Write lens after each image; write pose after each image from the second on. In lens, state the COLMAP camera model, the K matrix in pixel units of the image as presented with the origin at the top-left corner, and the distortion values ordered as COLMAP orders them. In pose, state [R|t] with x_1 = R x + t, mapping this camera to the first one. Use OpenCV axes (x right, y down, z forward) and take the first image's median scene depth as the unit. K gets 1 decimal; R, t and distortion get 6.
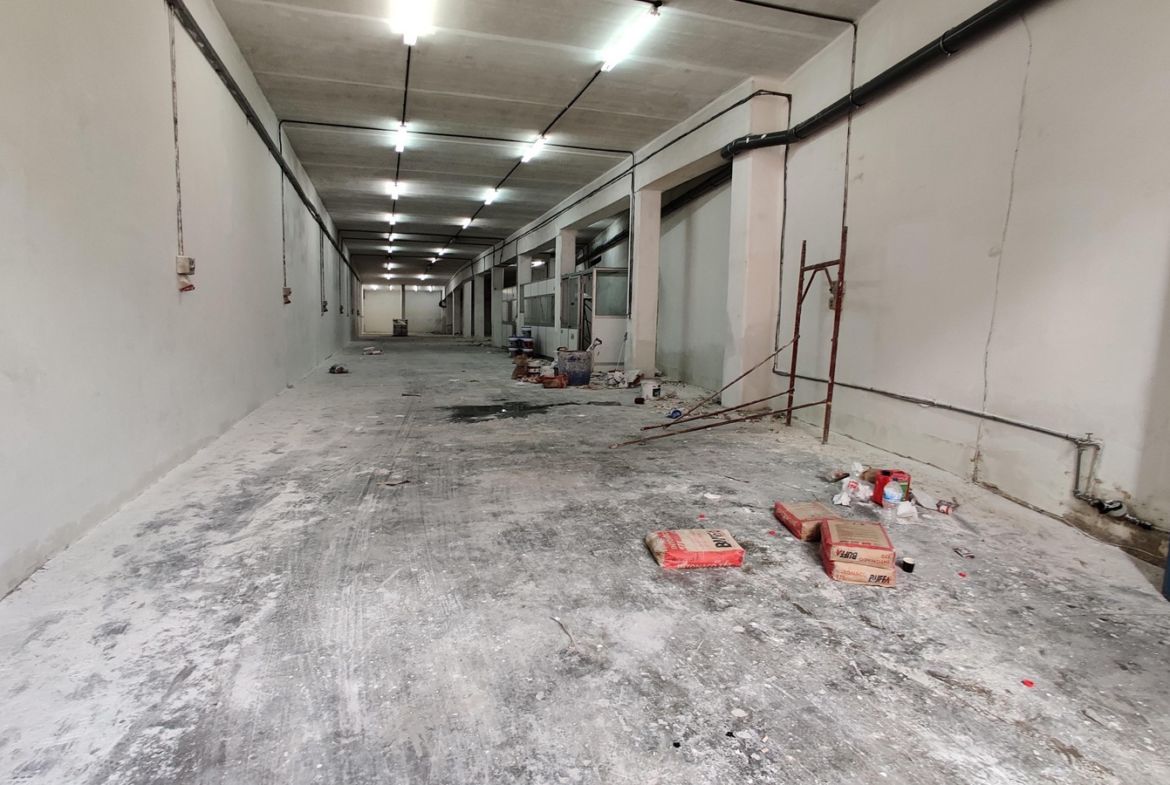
lens RADIAL K [[632.3, 0, 588.0], [0, 632.3, 388.0], [0, 0, 1]] dist [-0.053985, 0.060856]
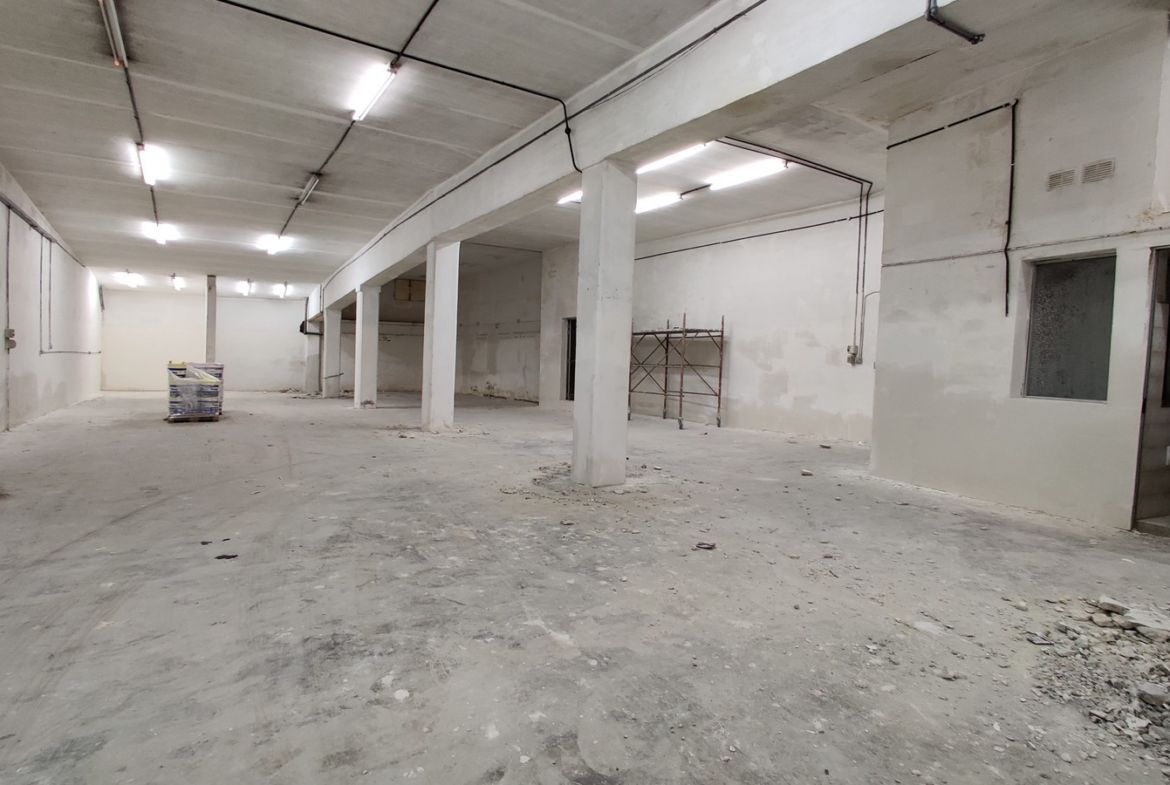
lens RADIAL K [[632.3, 0, 588.0], [0, 632.3, 388.0], [0, 0, 1]] dist [-0.053985, 0.060856]
pose [[0.967907, 0.000218, 0.251310, -0.193521], [0.015181, 0.998123, -0.059334, -0.078298], [-0.250851, 0.061245, 0.966086, 0.670042]]
